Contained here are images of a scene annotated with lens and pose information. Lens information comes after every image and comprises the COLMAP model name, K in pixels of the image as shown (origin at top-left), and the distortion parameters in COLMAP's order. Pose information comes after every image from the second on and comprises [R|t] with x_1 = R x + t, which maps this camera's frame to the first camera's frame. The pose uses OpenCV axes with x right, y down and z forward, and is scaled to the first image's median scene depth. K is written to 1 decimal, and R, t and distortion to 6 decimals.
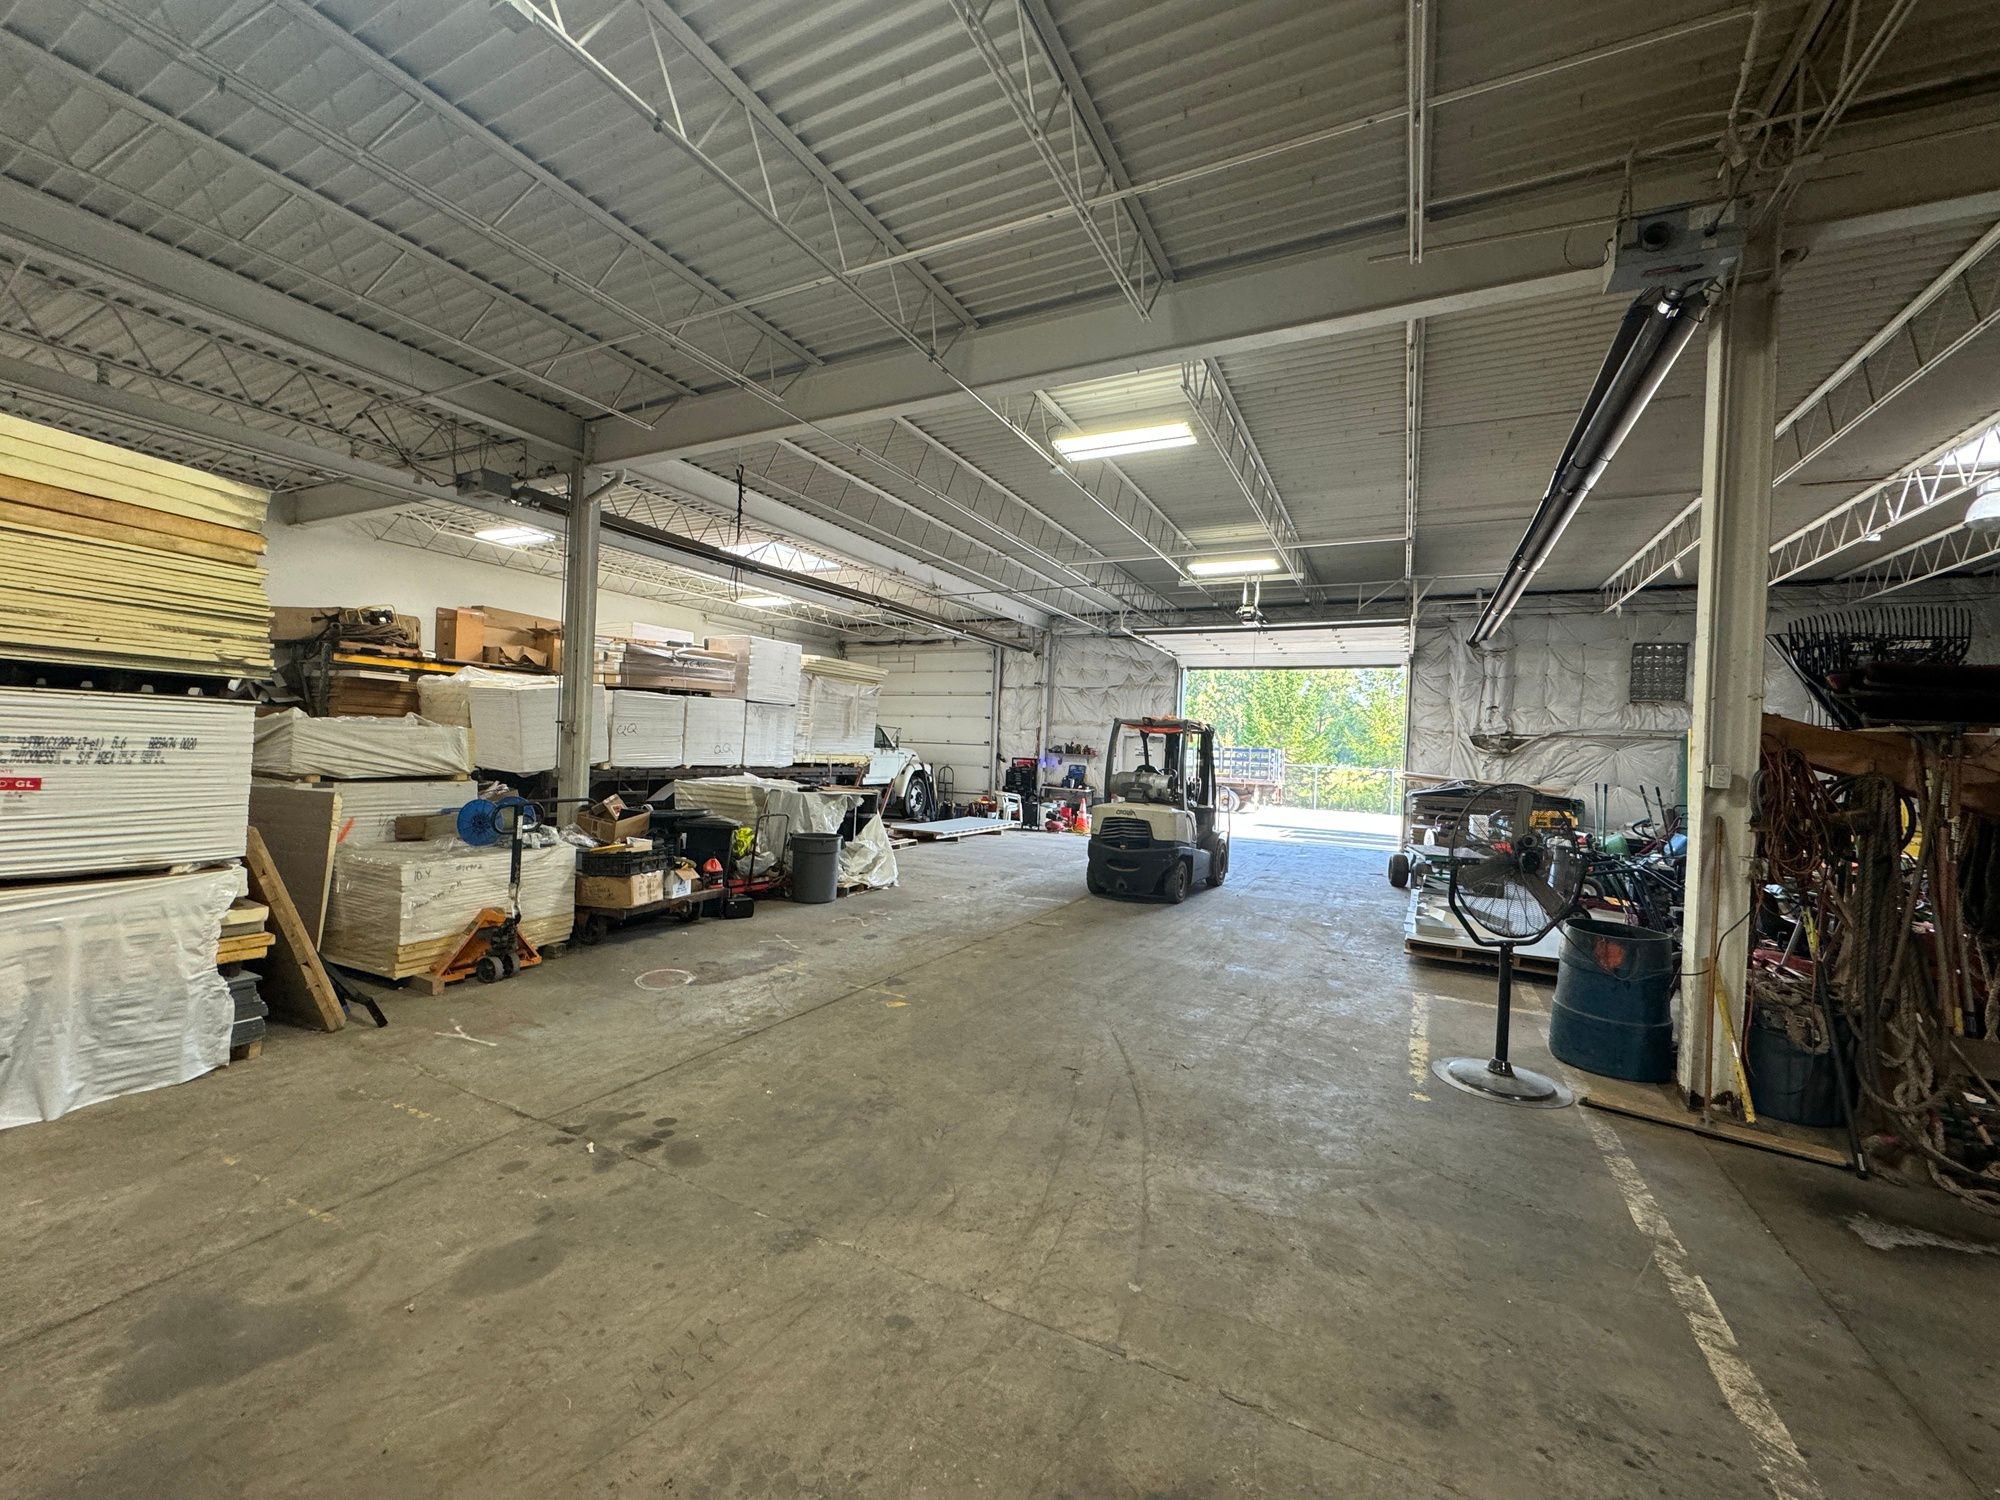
lens RADIAL K [[795.6, 0, 998.4], [0, 795.6, 749.5], [0, 0, 1]] dist [-0.001419, -0.000385]
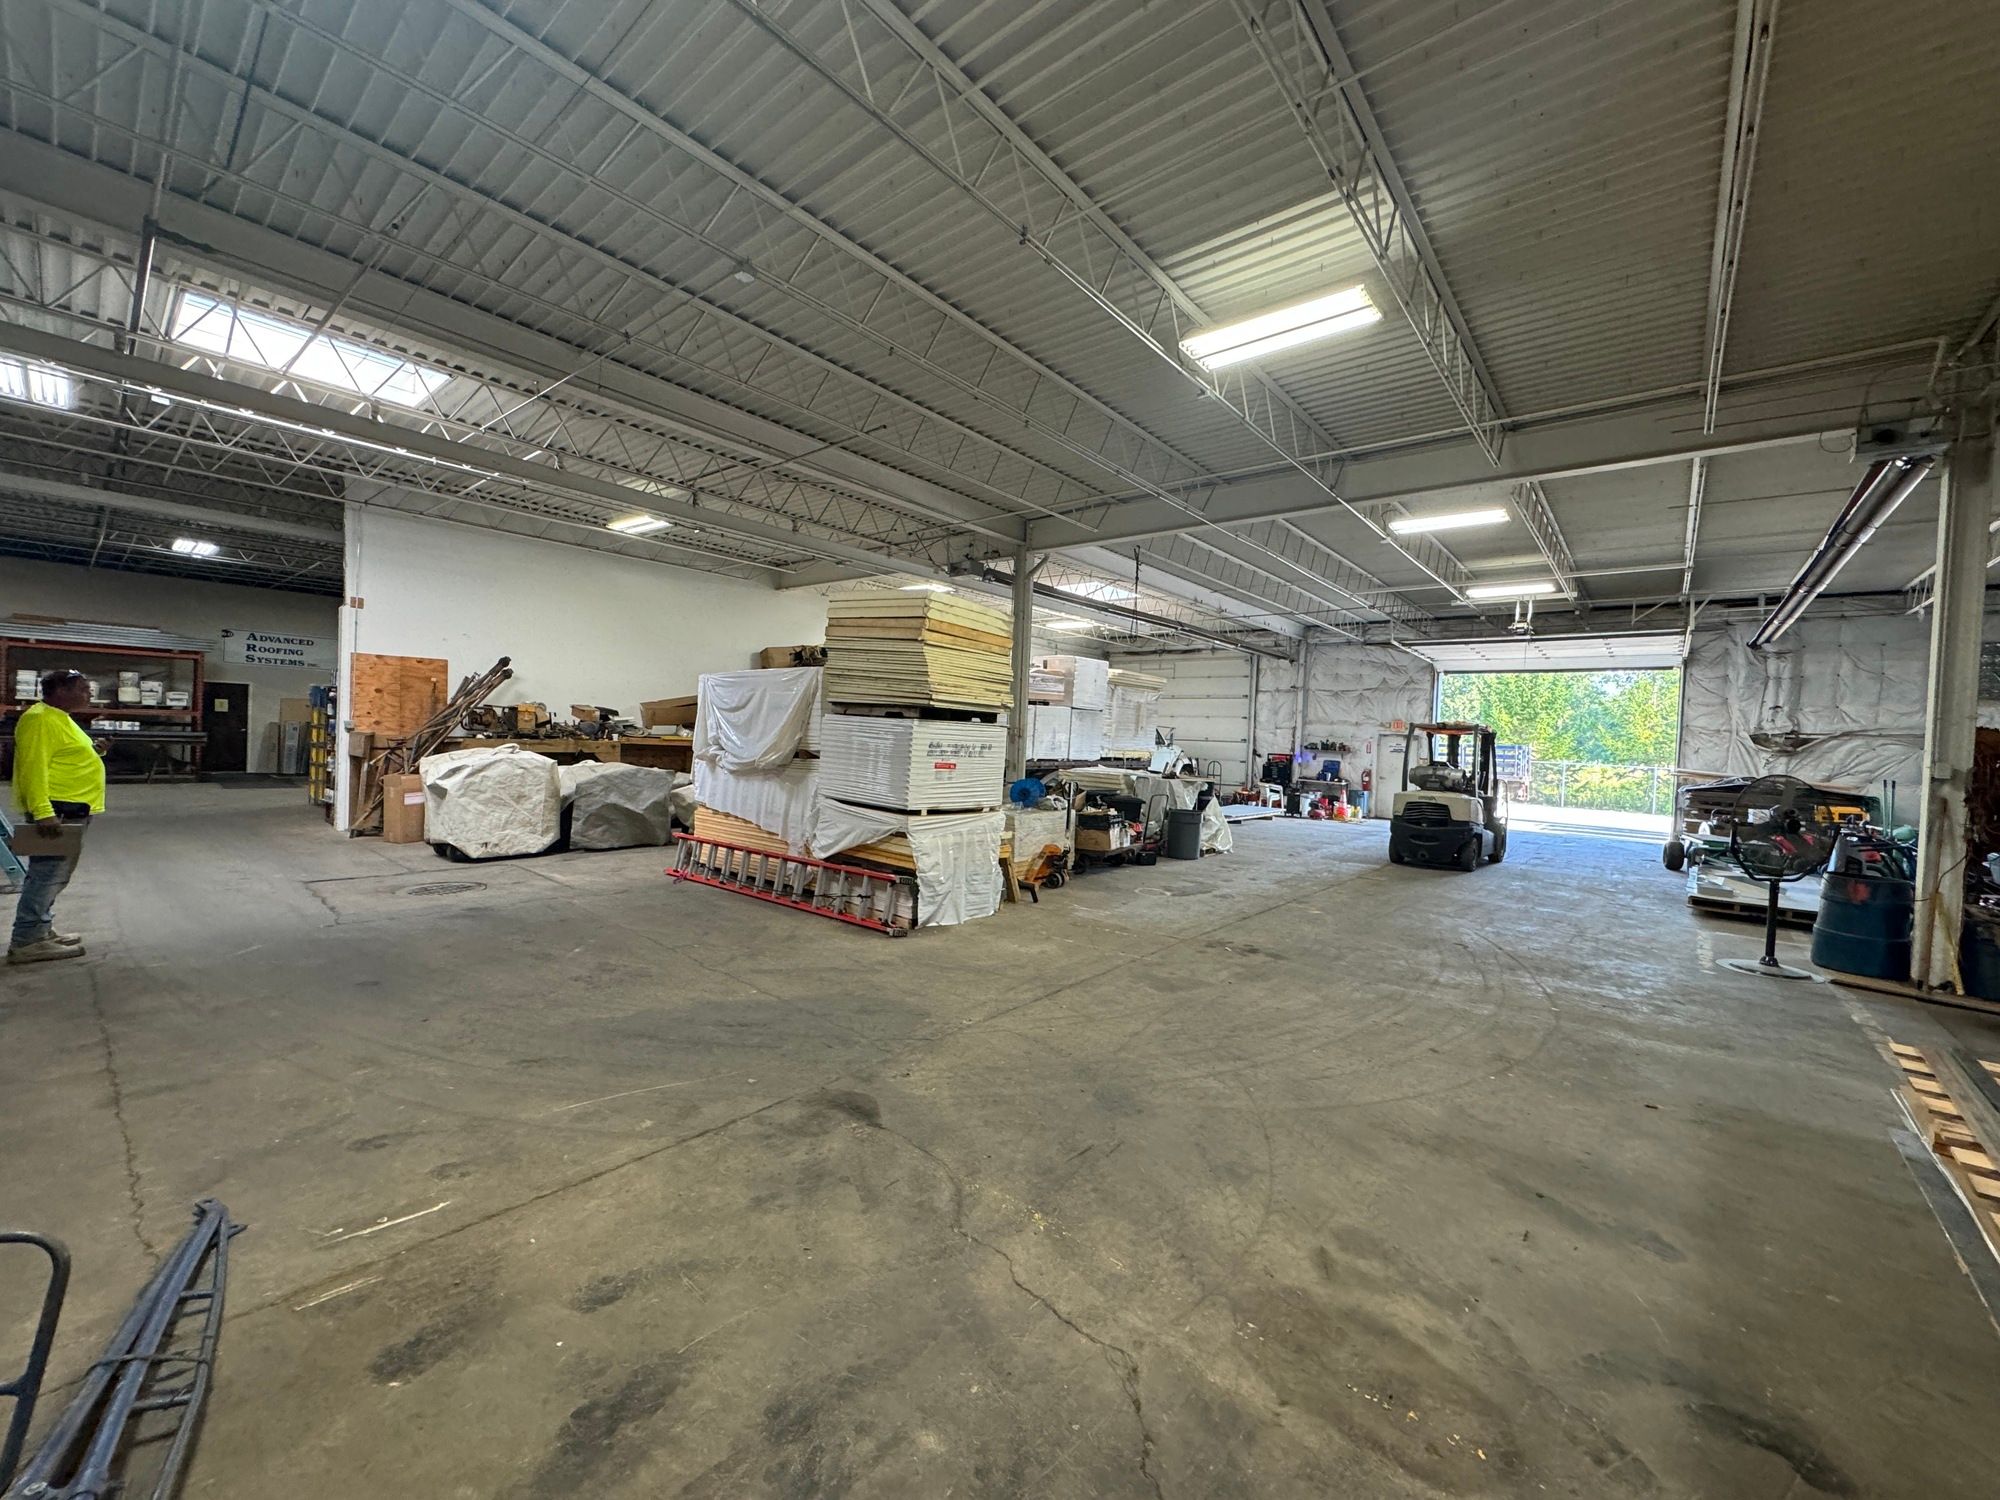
lens RADIAL K [[795.6, 0, 998.4], [0, 795.6, 749.5], [0, 0, 1]] dist [-0.001419, -0.000385]
pose [[0.975063, 0.003304, -0.221905, -0.151114], [-0.001660, 0.999970, 0.007595, -0.004515], [0.221923, -0.007037, 0.975039, -0.258985]]
